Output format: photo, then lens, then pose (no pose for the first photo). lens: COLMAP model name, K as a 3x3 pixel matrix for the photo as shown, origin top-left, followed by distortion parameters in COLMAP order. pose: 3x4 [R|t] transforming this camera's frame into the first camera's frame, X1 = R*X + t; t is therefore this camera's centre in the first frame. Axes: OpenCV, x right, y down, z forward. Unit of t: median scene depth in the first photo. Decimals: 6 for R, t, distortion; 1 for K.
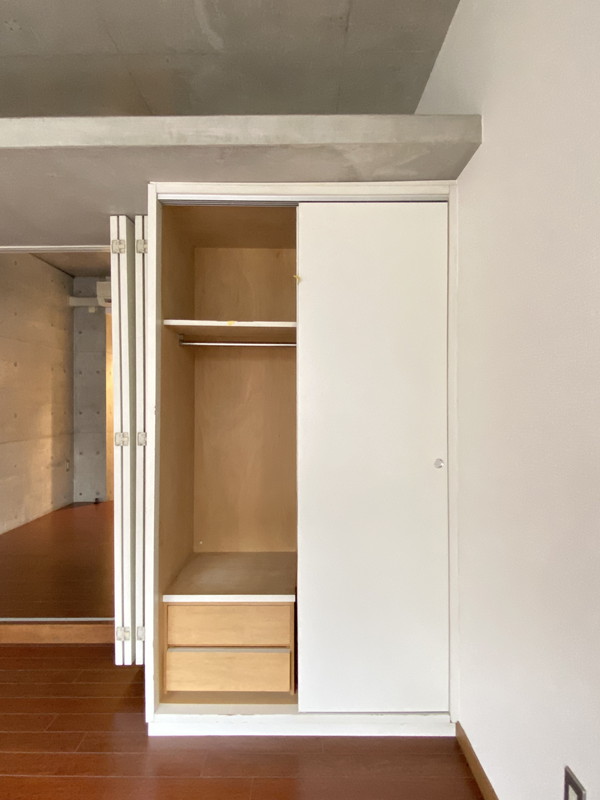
lens RADIAL K [[445.0, 0, 300.0], [0, 445.0, 400.0], [0, 0, 1]] dist [0.001582, -0.000175]
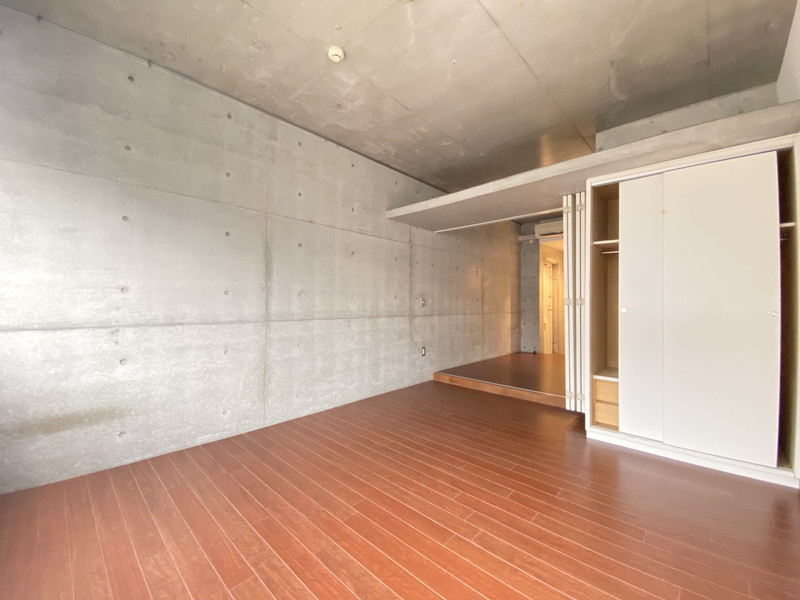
lens RADIAL K [[330.3, 0, 395.0], [0, 330.3, 300.5], [0, 0, 1]] dist [0.016429, -0.019860]
pose [[0.726565, -0.003737, -0.687087, 0.062282], [-0.006657, 0.999900, -0.012478, 0.089806], [0.687065, 0.013640, 0.726468, -0.575738]]
